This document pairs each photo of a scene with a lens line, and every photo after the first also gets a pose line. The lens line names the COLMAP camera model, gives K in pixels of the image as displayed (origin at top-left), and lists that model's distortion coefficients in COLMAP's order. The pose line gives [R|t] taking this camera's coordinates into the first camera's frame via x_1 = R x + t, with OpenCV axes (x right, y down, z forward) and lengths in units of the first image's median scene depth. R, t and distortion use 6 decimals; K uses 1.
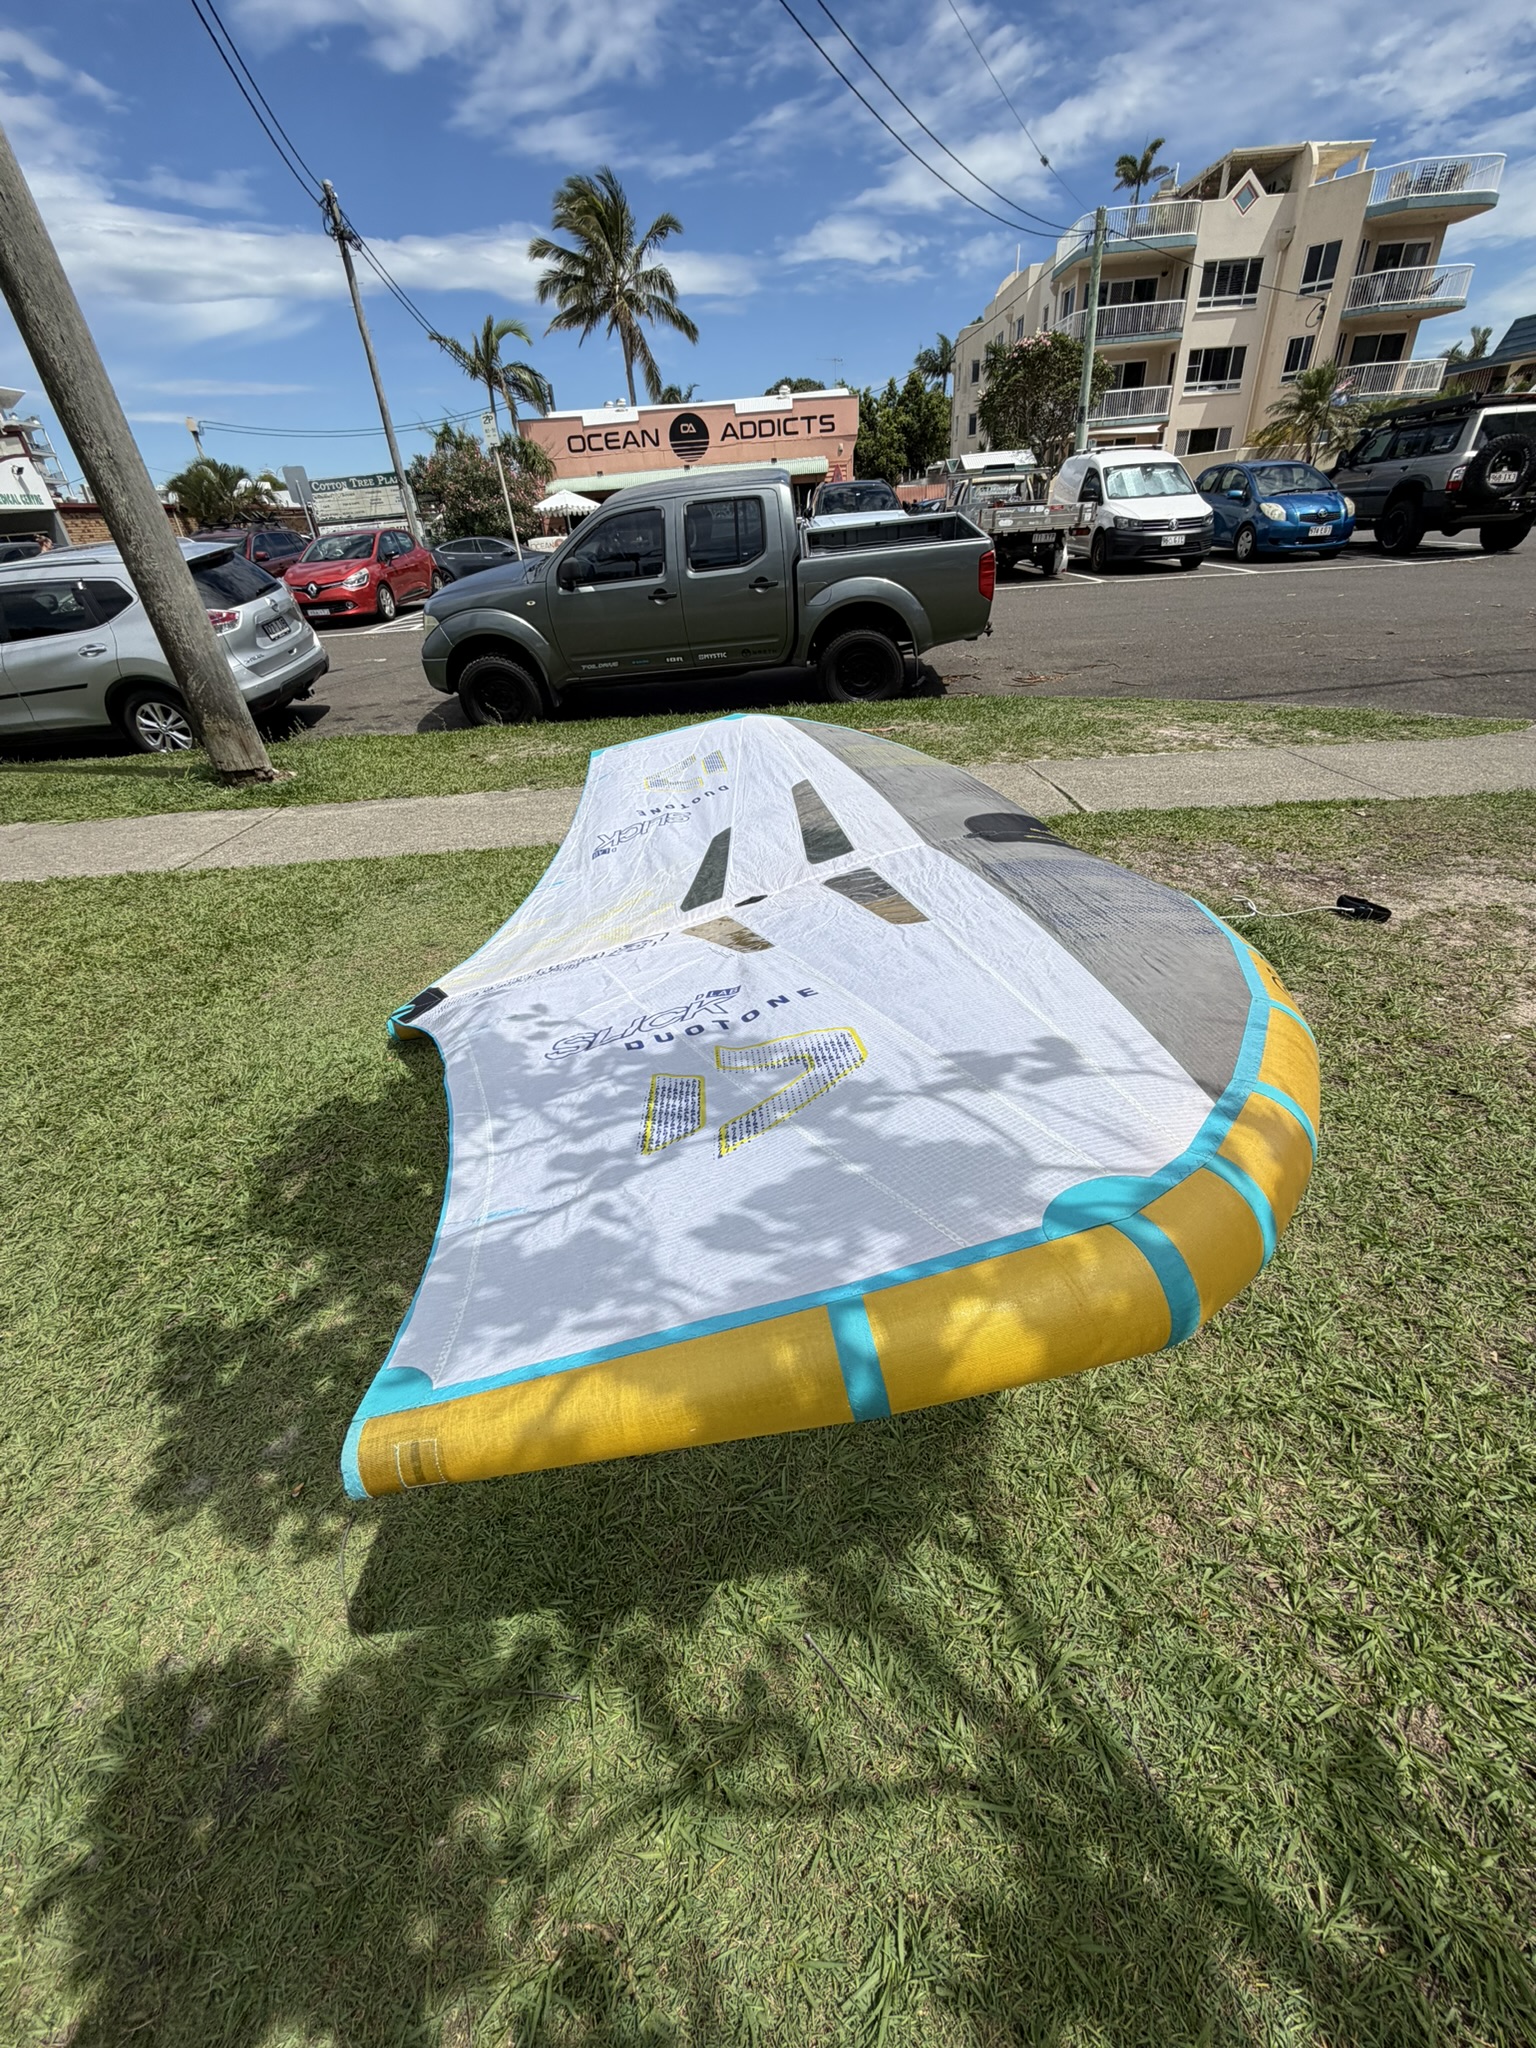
lens RADIAL K [[810.7, 0, 768.0], [0, 810.7, 1024.0], [0, 0, 1]] dist [-0.004501, 0.000136]
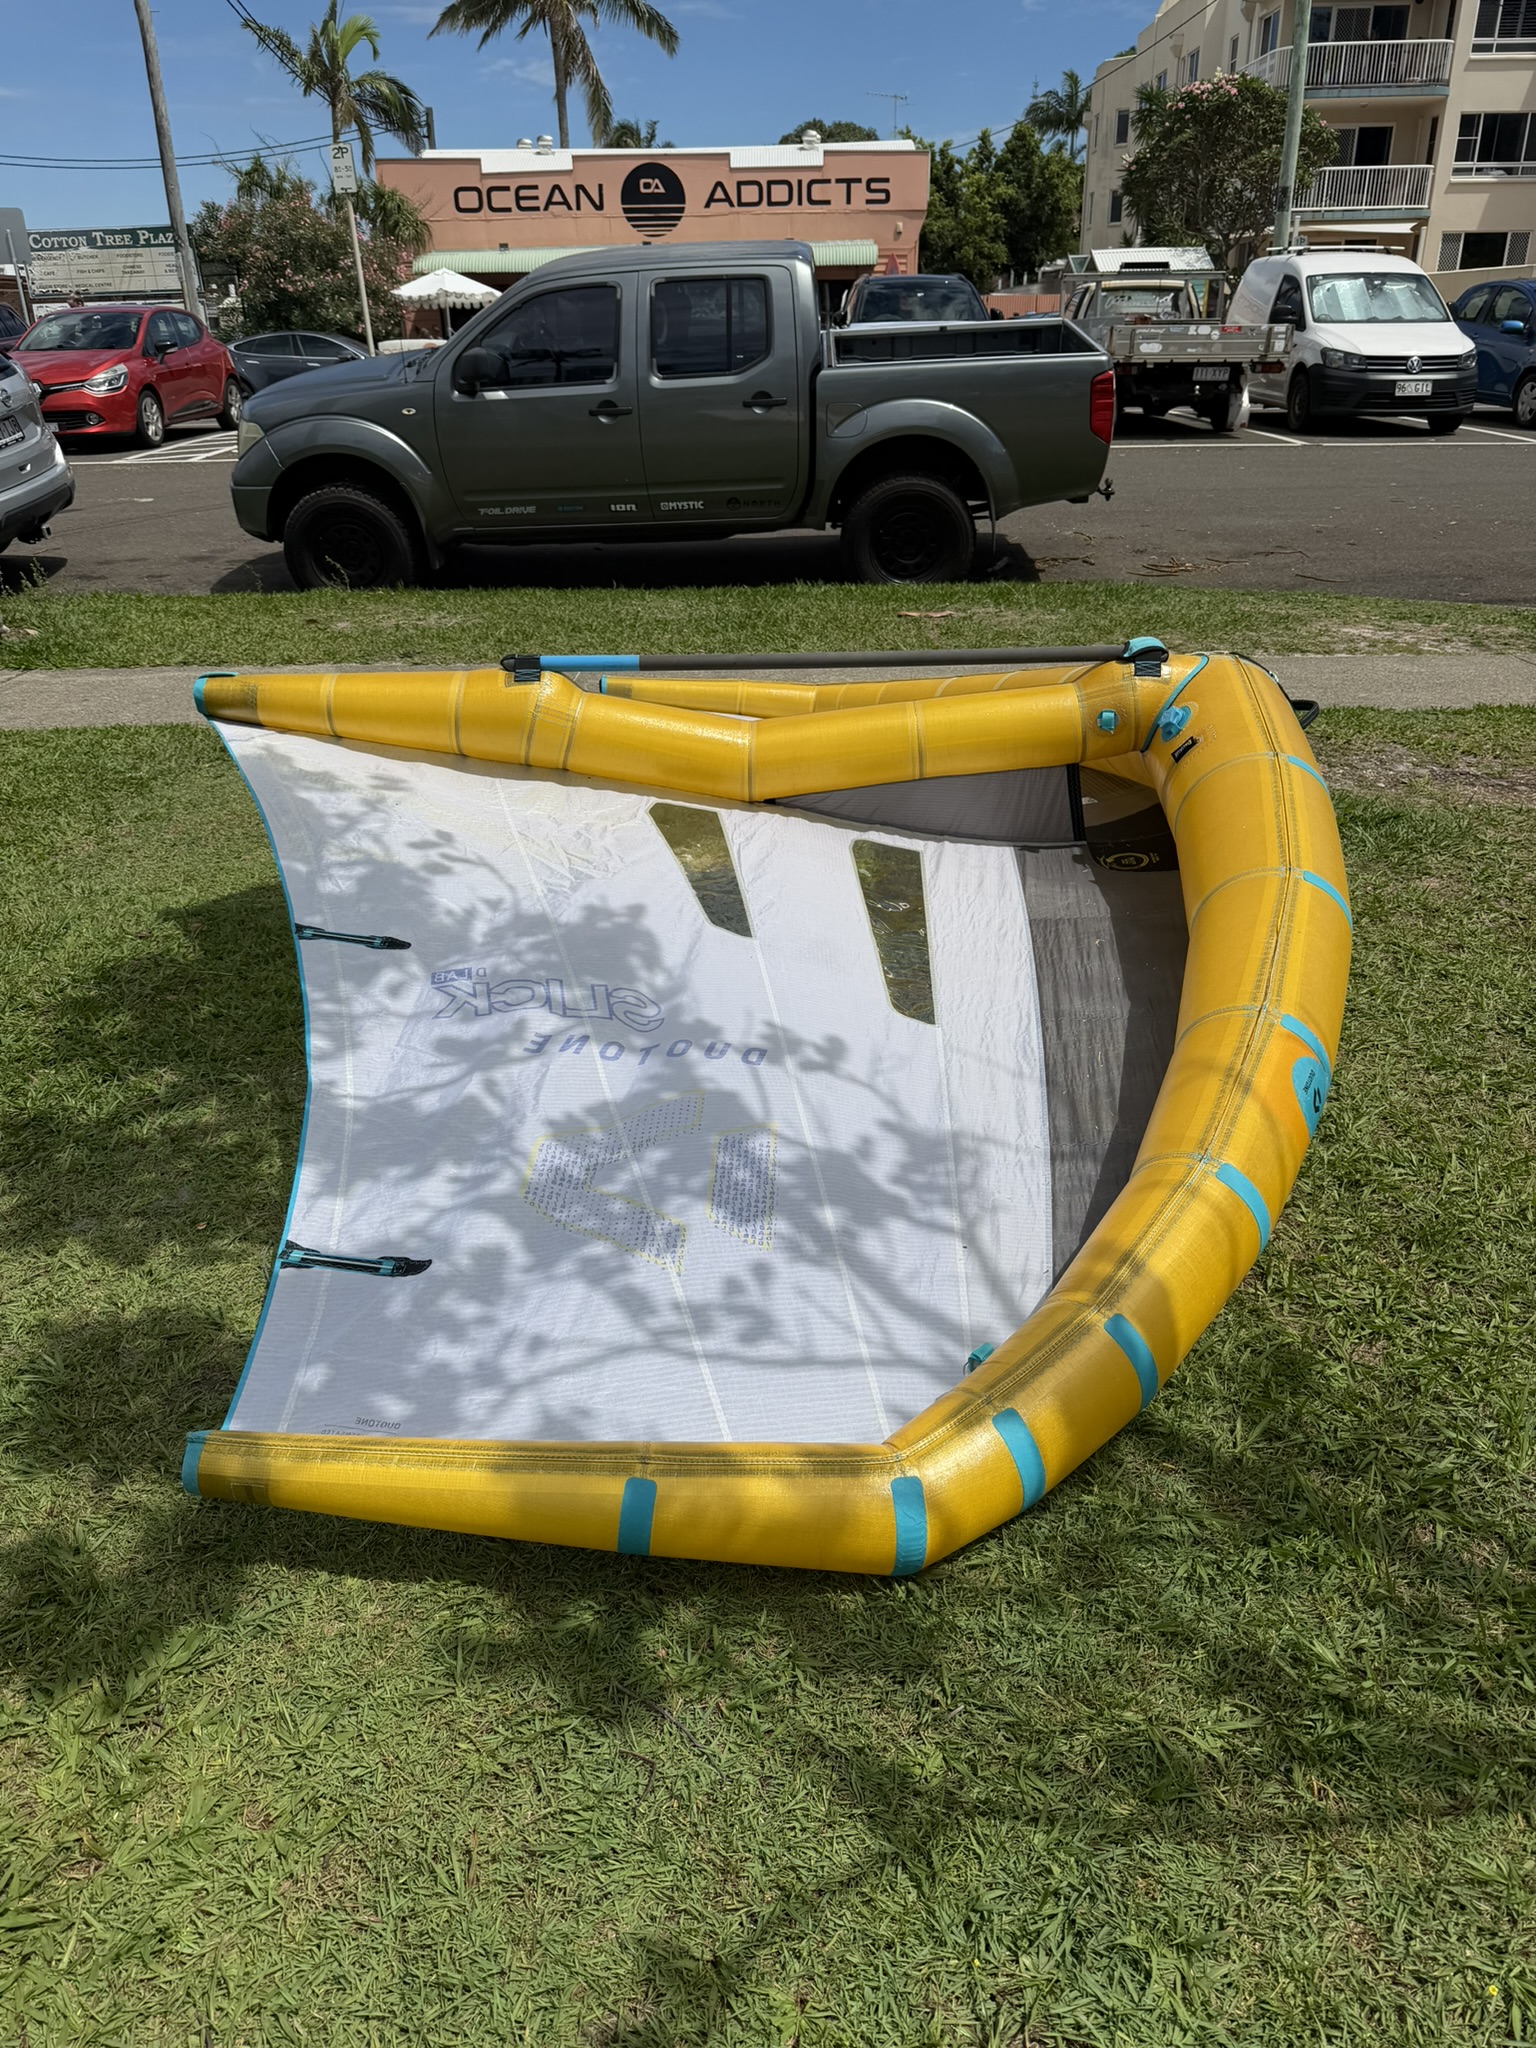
lens RADIAL K [[1466.3, 0, 764.1], [0, 1466.3, 1037.0], [0, 0, 1]] dist [-0.005264, -0.003077]
pose [[0.998837, 0.046054, 0.014290, 0.000290], [-0.044145, 0.992580, -0.113301, 0.055910], [-0.019402, 0.112538, 0.993458, -0.067624]]
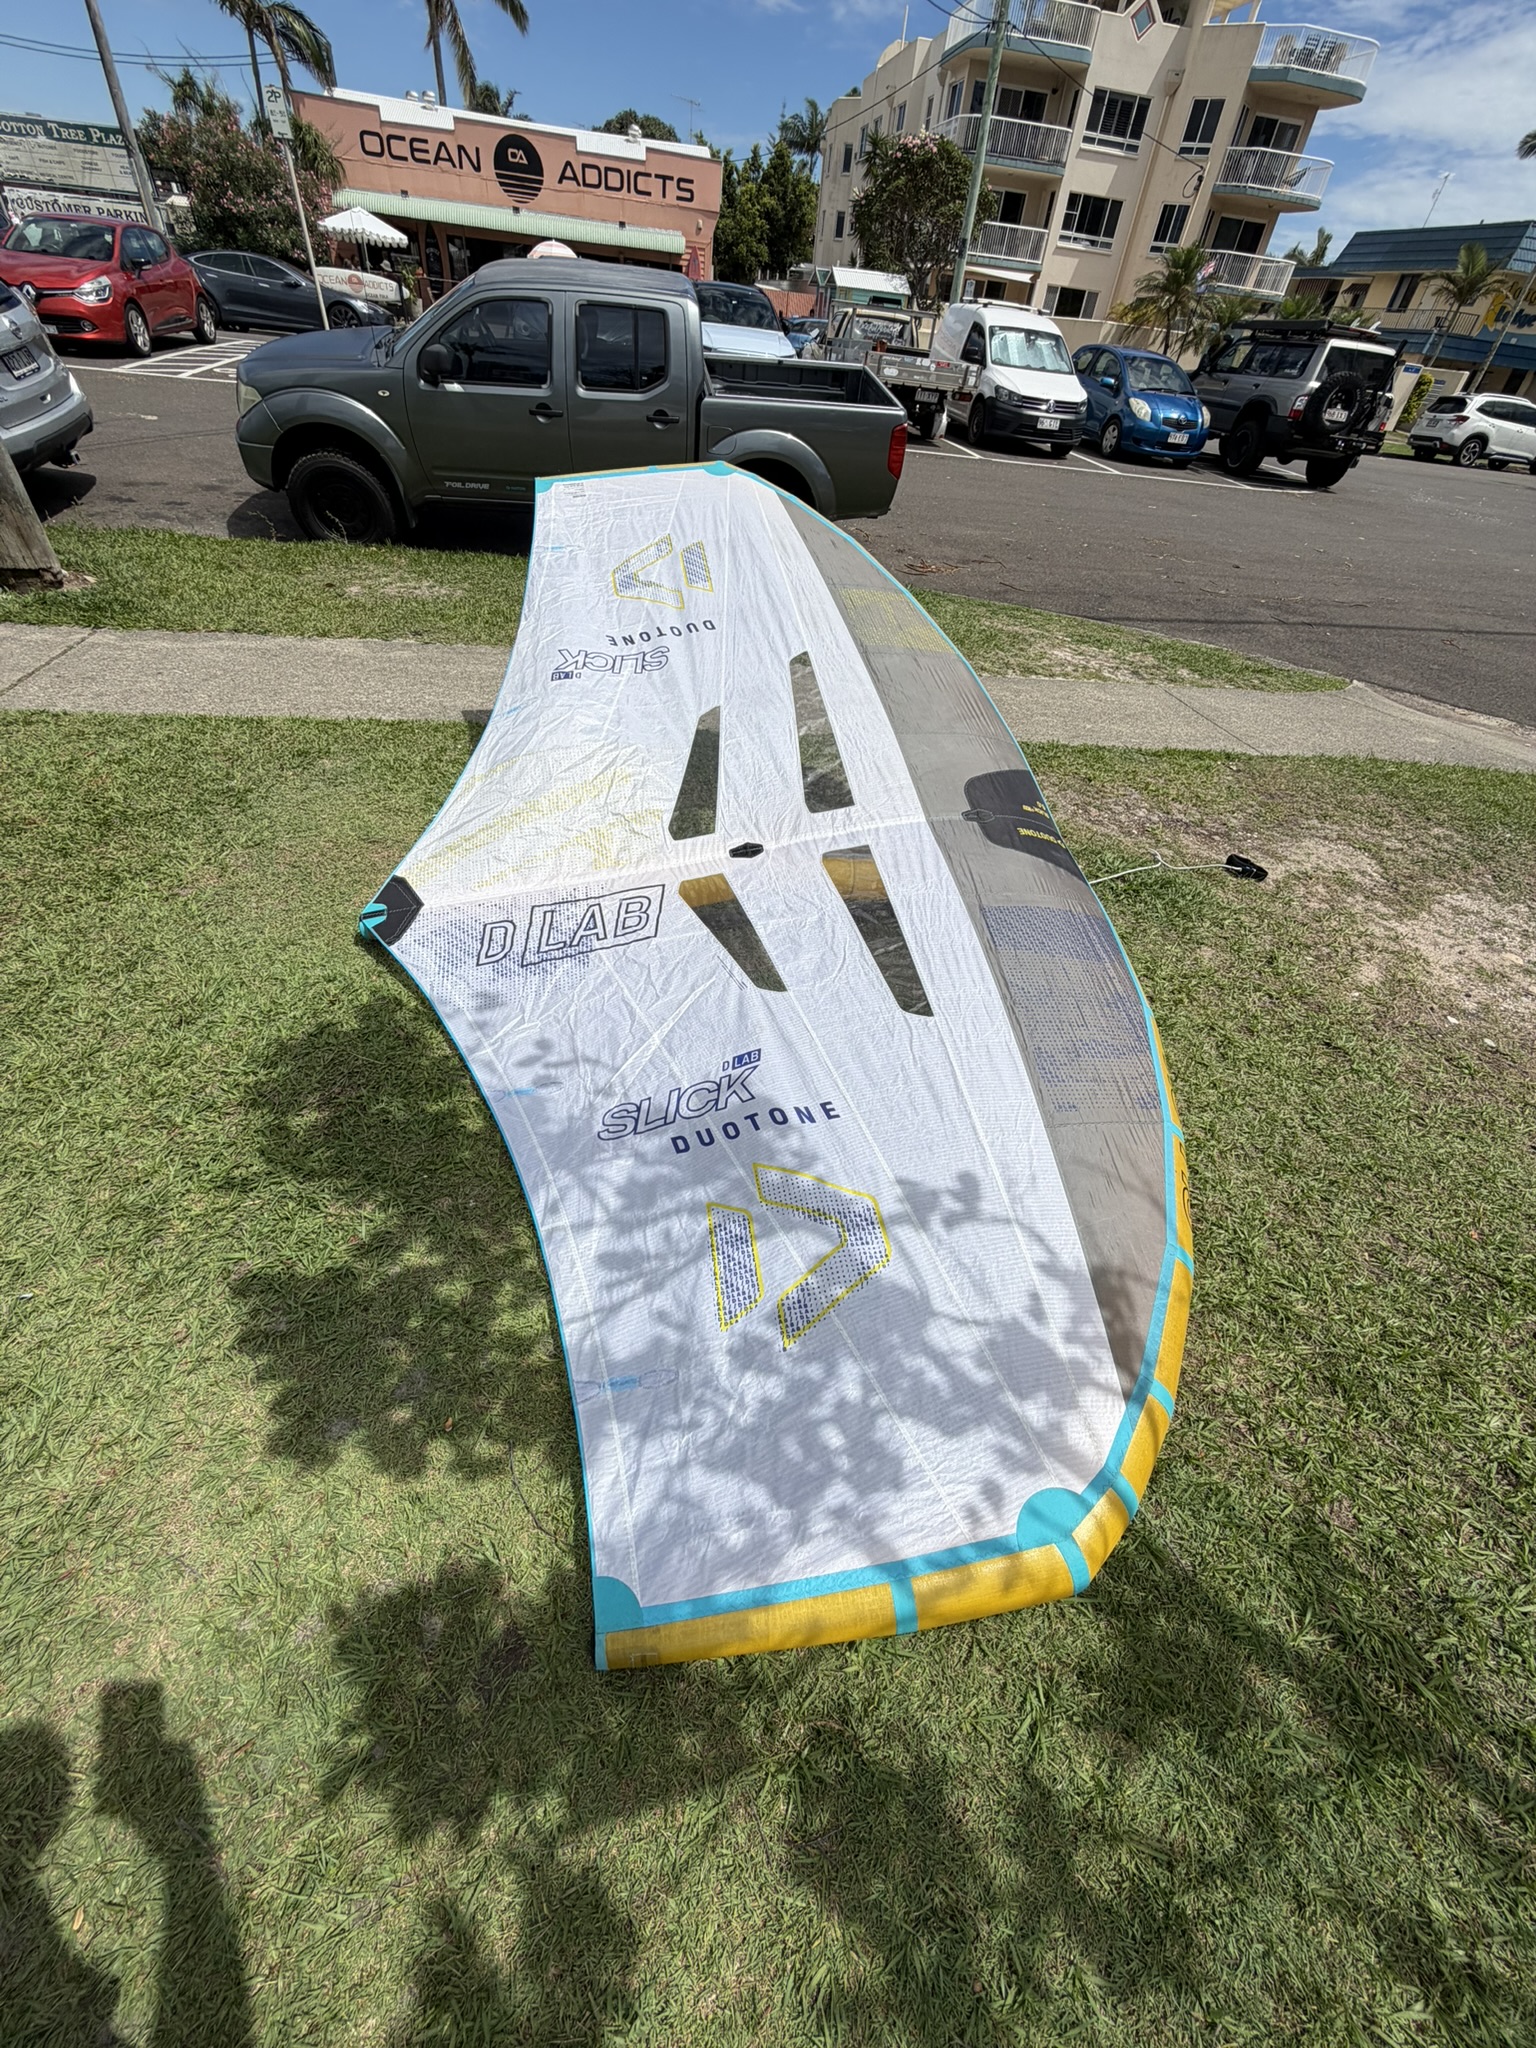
lens RADIAL K [[817.9, 0, 763.3], [0, 817.9, 1021.1], [0, 0, 1]] dist [-0.003666, 0.000410]
pose [[0.975292, 0.016992, 0.220264, -0.044737], [-0.052673, 0.986169, 0.157148, -0.015898], [-0.214547, -0.164867, 0.962698, -0.005713]]
